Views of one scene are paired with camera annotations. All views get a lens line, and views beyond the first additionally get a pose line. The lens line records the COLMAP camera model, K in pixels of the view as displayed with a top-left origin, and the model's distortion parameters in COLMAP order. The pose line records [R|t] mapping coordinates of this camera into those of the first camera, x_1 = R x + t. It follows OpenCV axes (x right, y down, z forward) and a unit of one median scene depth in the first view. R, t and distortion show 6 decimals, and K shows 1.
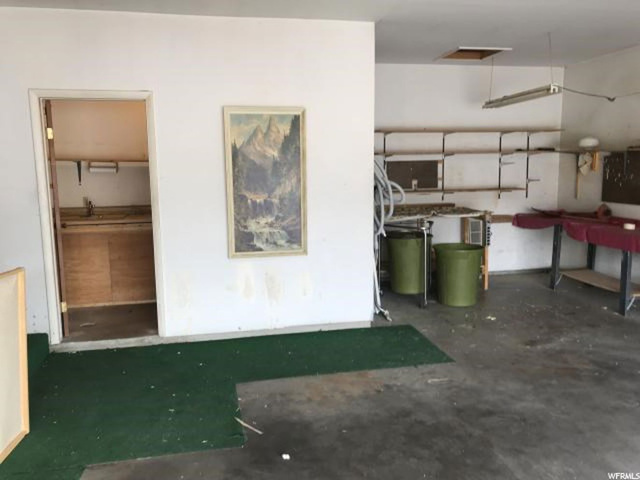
lens RADIAL K [[516.9, 0, 320.0], [0, 516.9, 240.0], [0, 0, 1]] dist [0.113699, 0.000651]
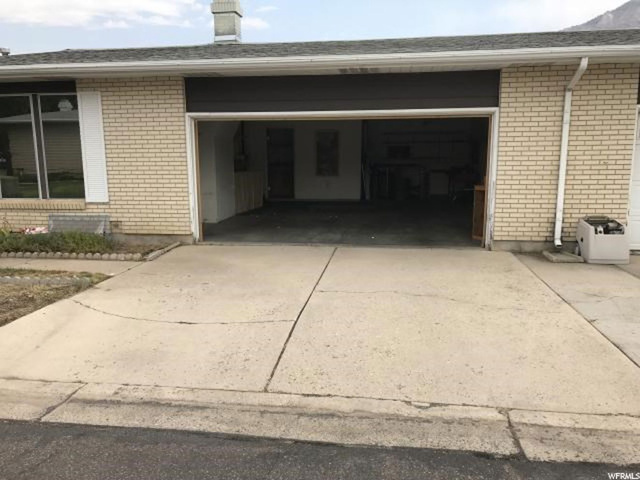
lens RADIAL K [[516.9, 0, 320.0], [0, 516.9, 240.0], [0, 0, 1]] dist [0.113699, 0.000651]
pose [[0.944293, 0.056472, -0.324225, 0.819369], [-0.048465, 0.998289, 0.032727, 0.286017], [0.325518, -0.015191, 0.945414, -1.825702]]
